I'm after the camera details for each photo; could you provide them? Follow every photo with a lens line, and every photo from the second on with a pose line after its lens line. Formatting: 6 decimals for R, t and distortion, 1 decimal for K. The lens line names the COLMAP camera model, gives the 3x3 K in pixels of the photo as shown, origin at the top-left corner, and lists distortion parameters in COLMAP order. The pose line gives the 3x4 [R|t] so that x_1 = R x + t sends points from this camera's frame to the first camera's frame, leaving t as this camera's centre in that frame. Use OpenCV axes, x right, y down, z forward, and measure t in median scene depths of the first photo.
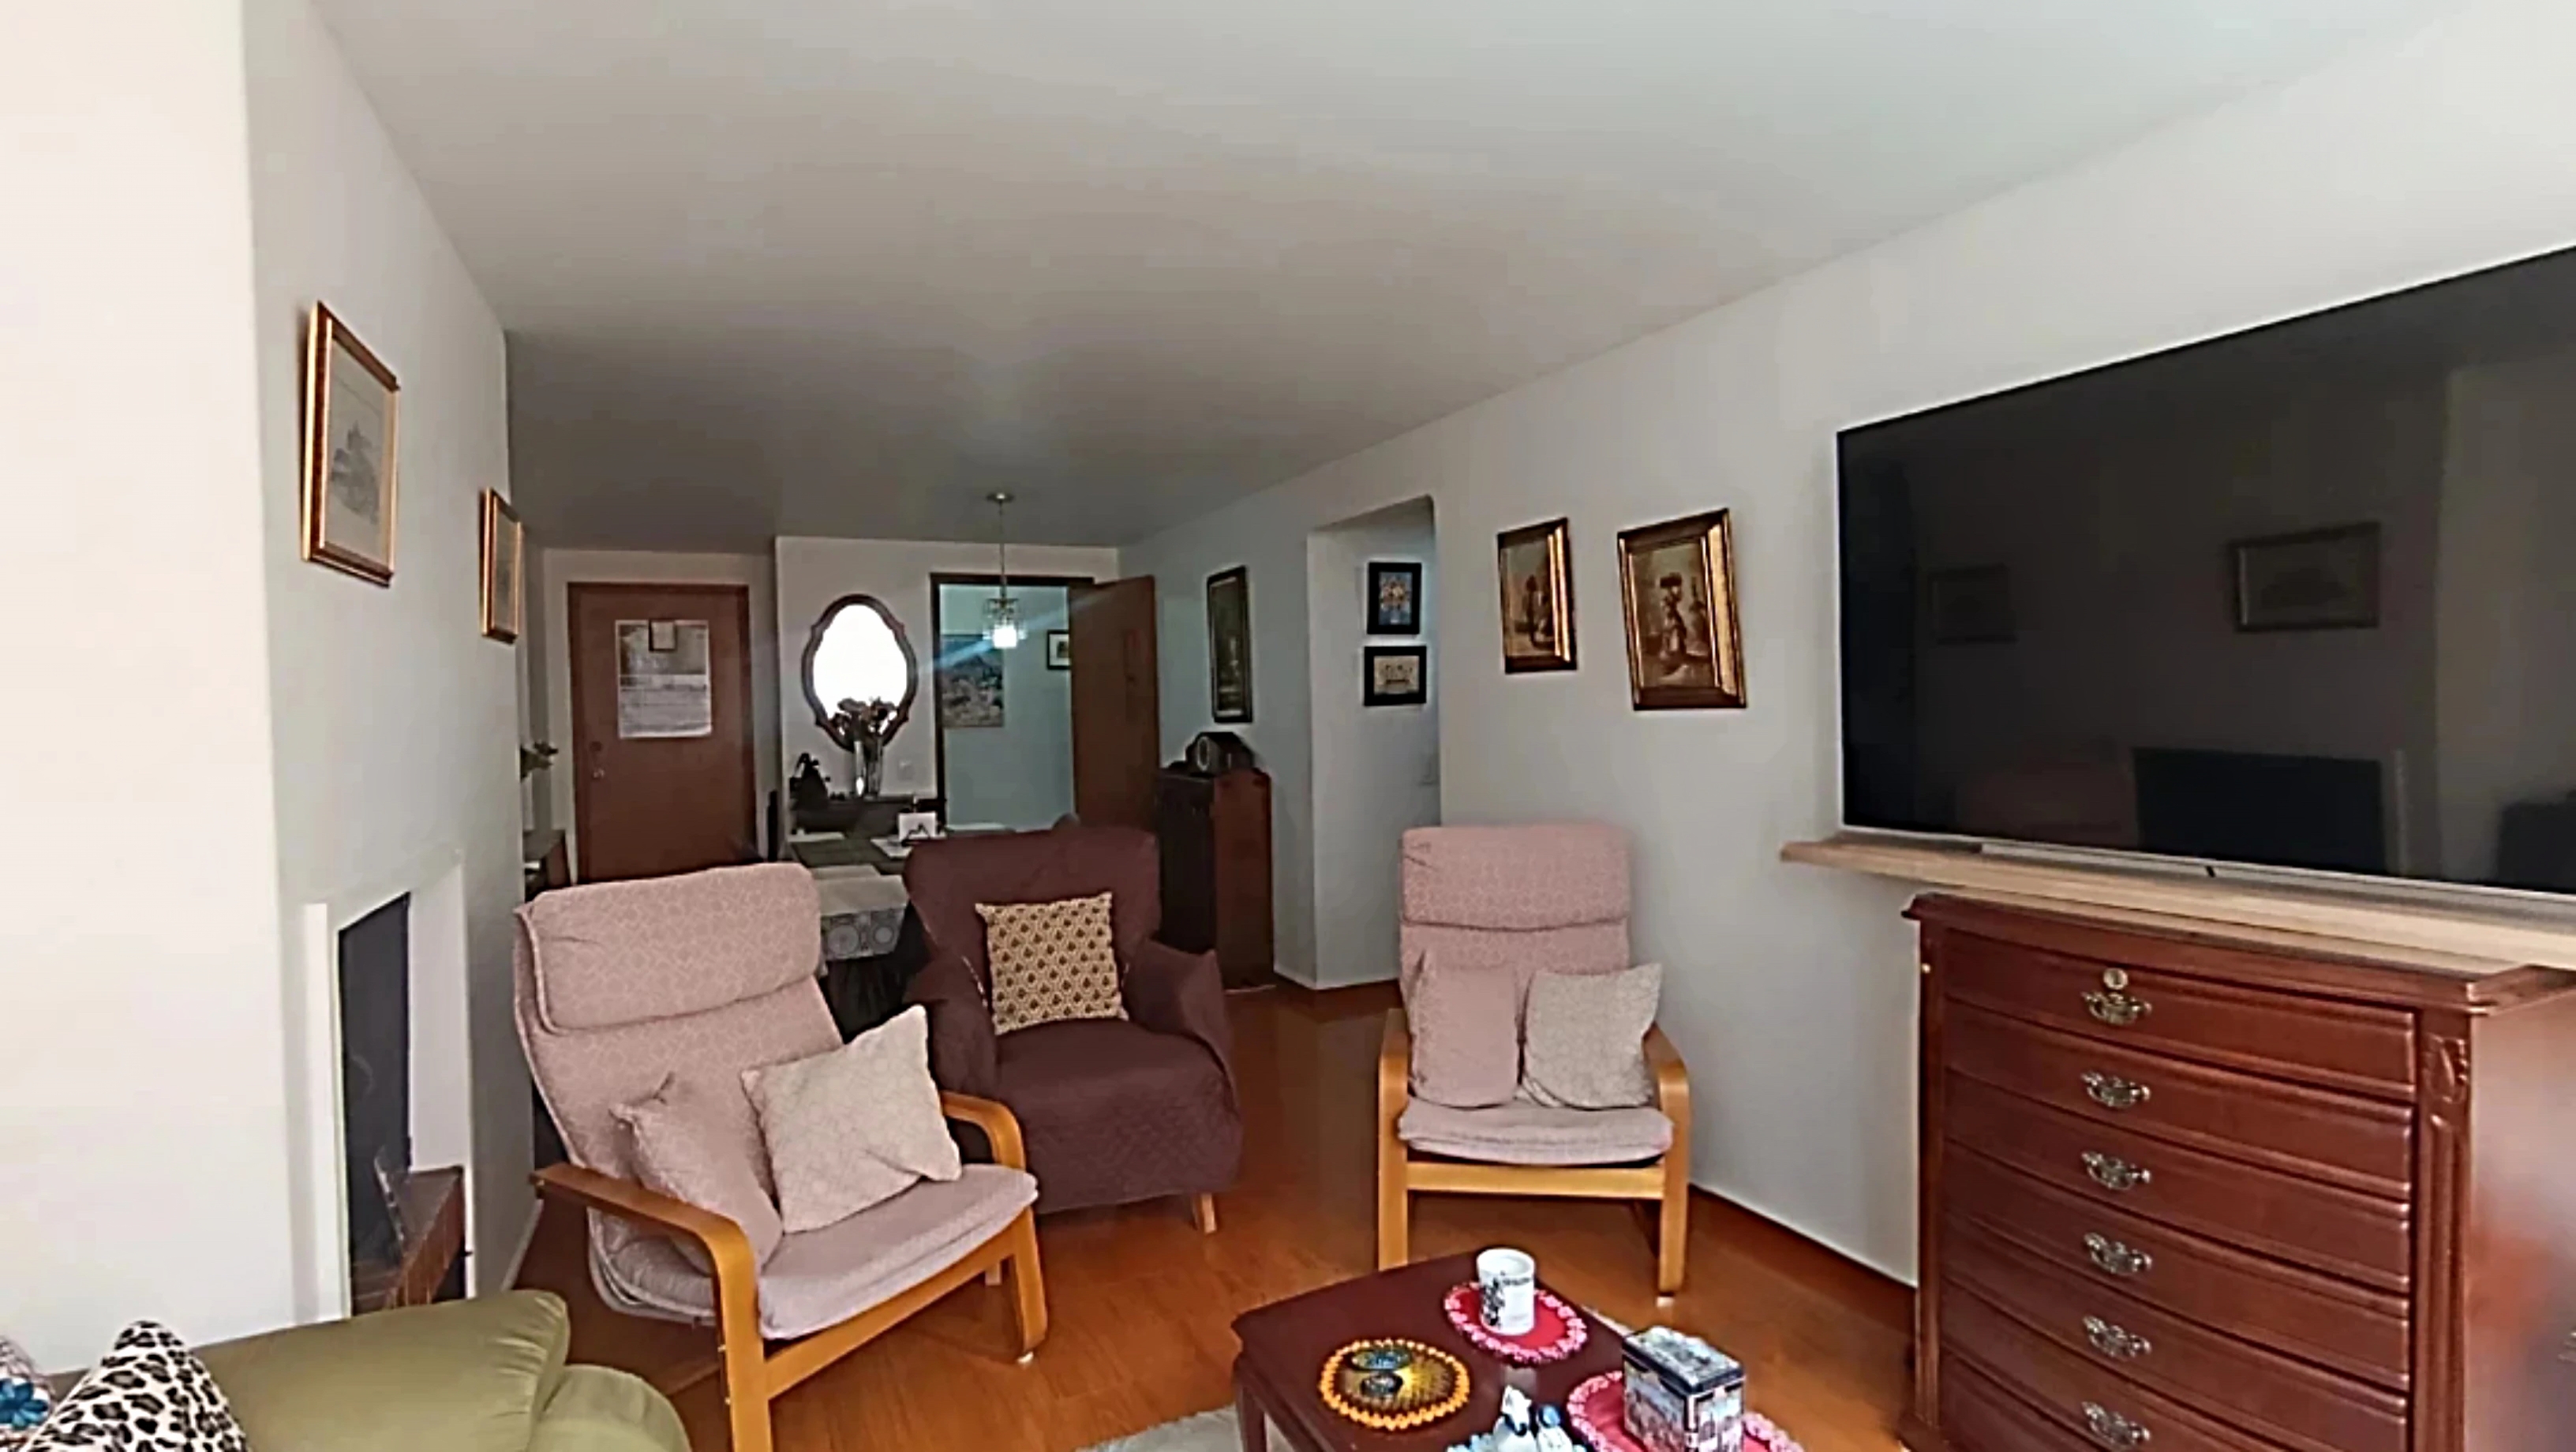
lens RADIAL K [[1174.0, 0, 1299.0], [0, 1174.0, 725.7], [0, 0, 1]] dist [-0.017132, -0.000095]
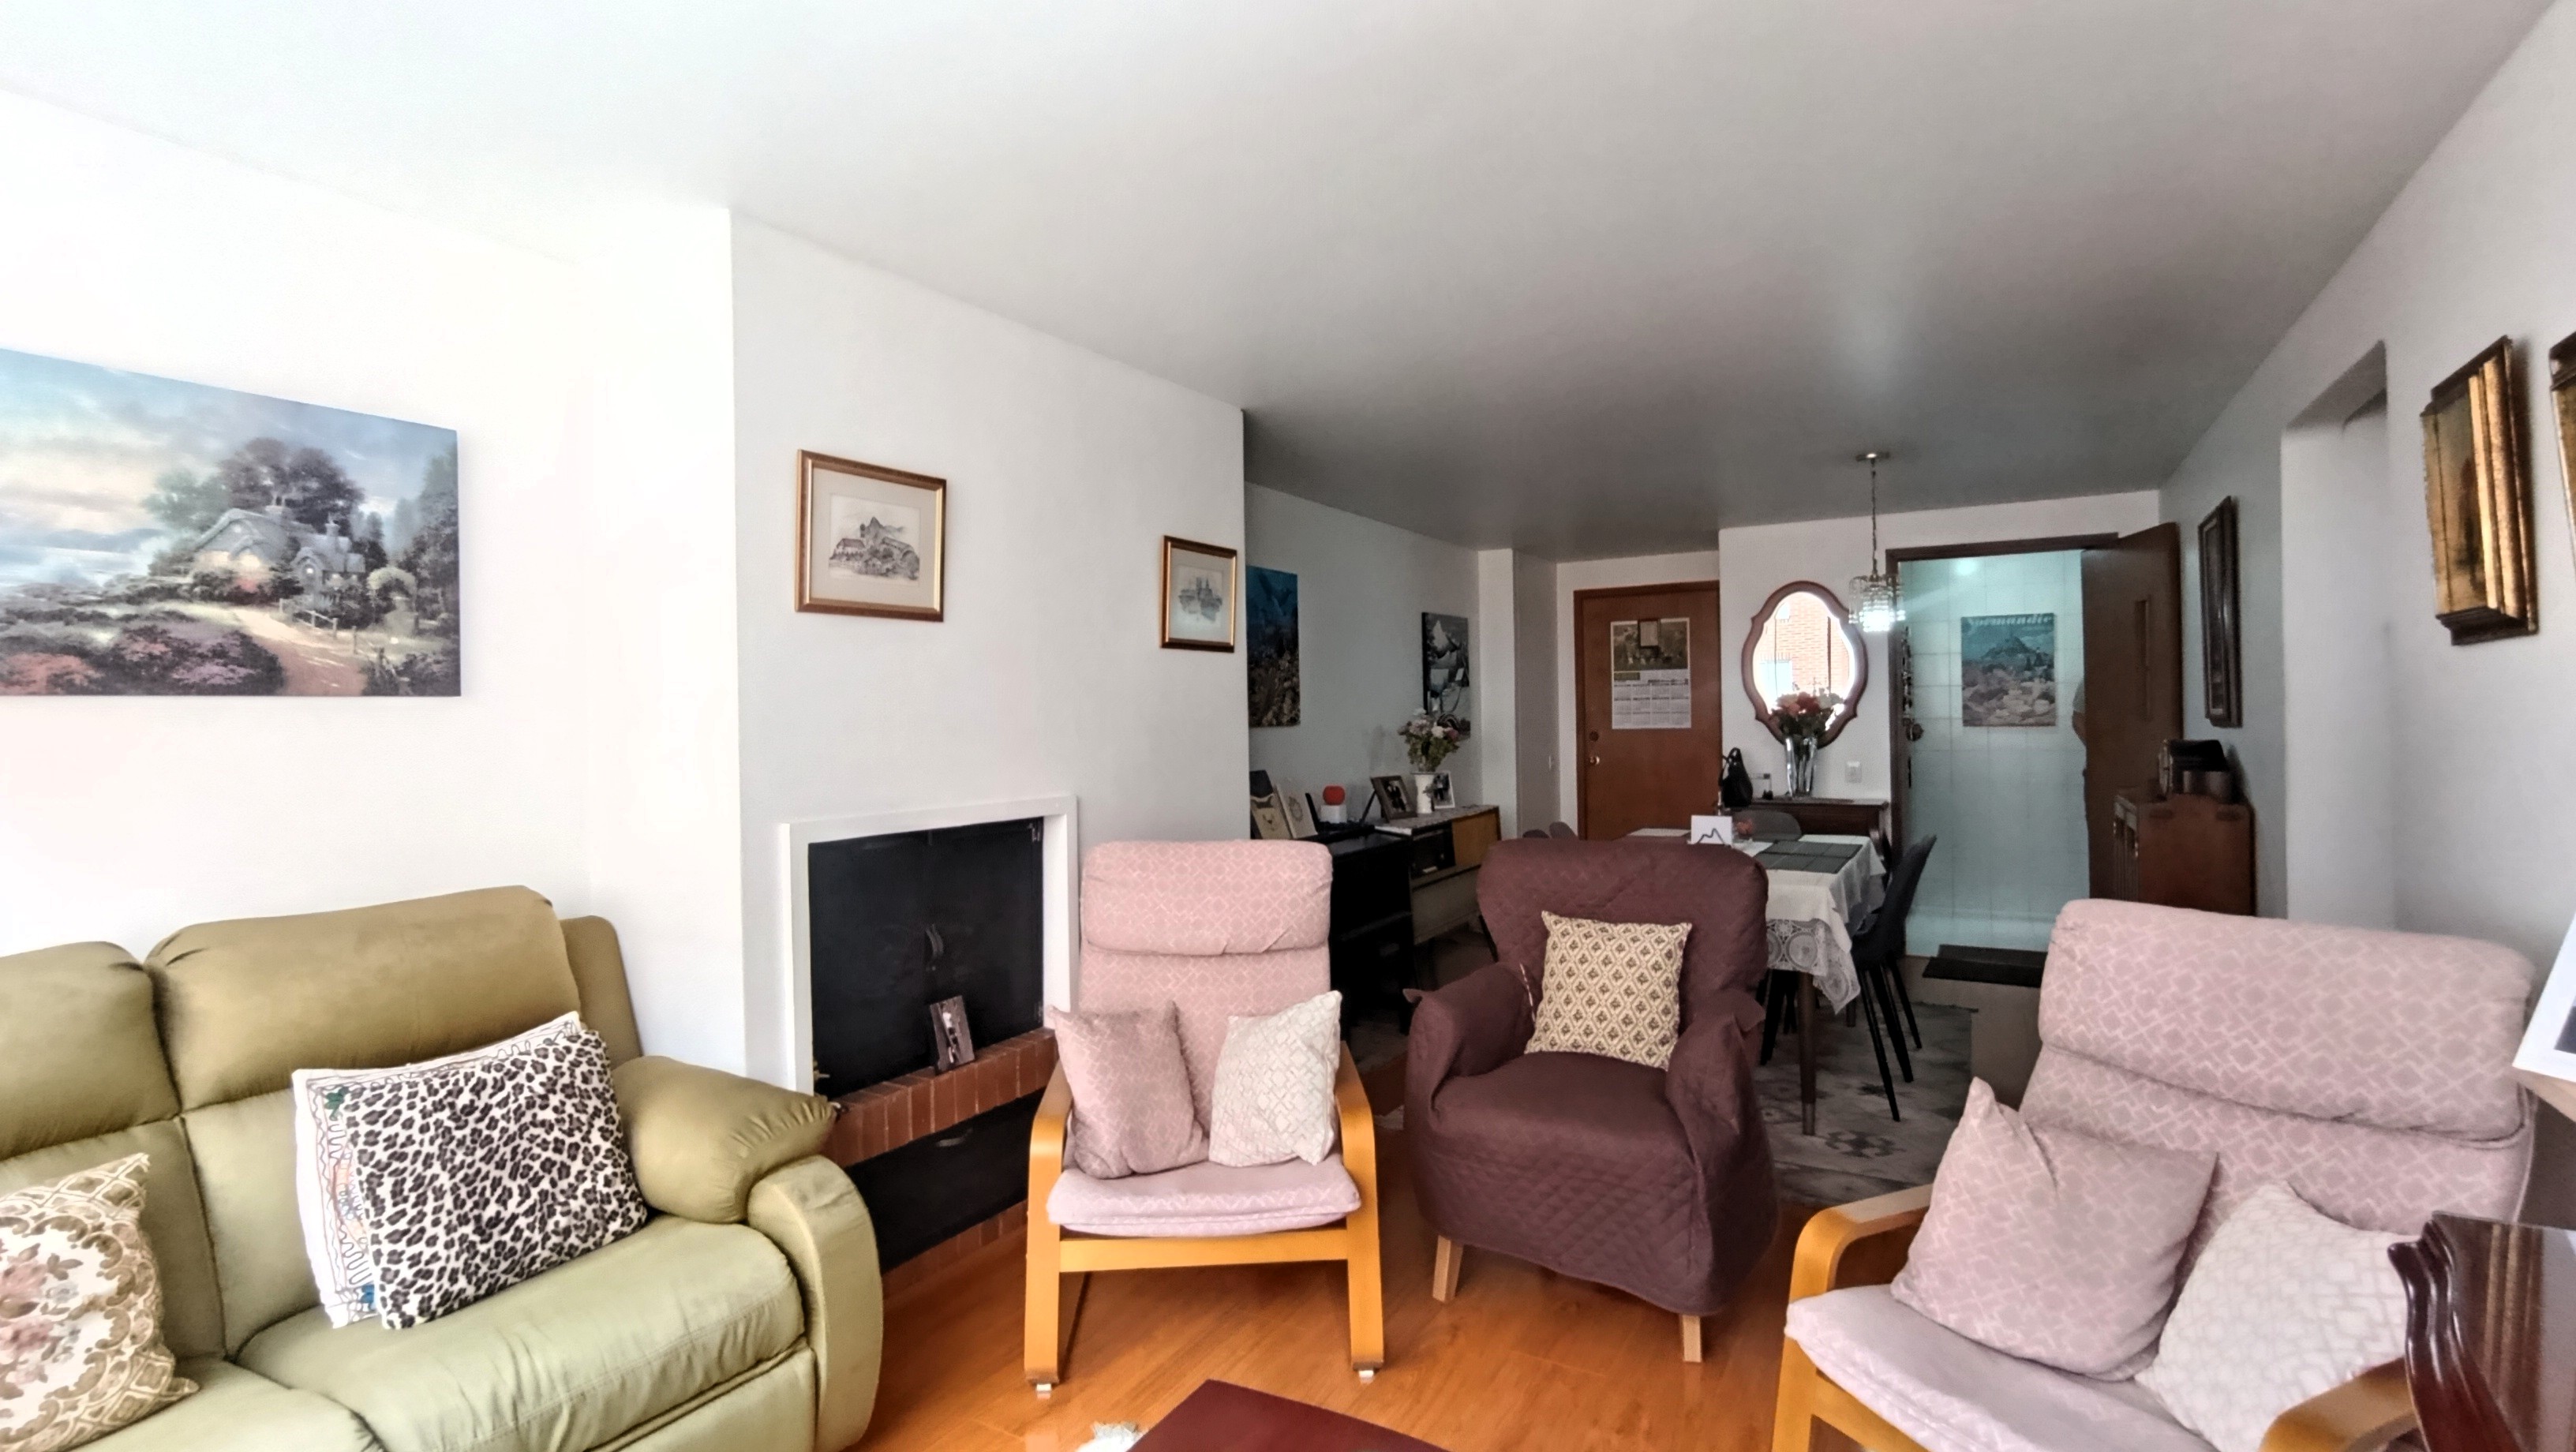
lens RADIAL K [[1174.0, 0, 1295.8], [0, 1174.0, 732.1], [0, 0, 1]] dist [-0.017132, -0.000095]
pose [[0.537993, 0.024066, -0.842606, 0.241214], [-0.014270, 0.999709, 0.019442, -0.004526], [0.842828, 0.001564, 0.538180, 0.189527]]
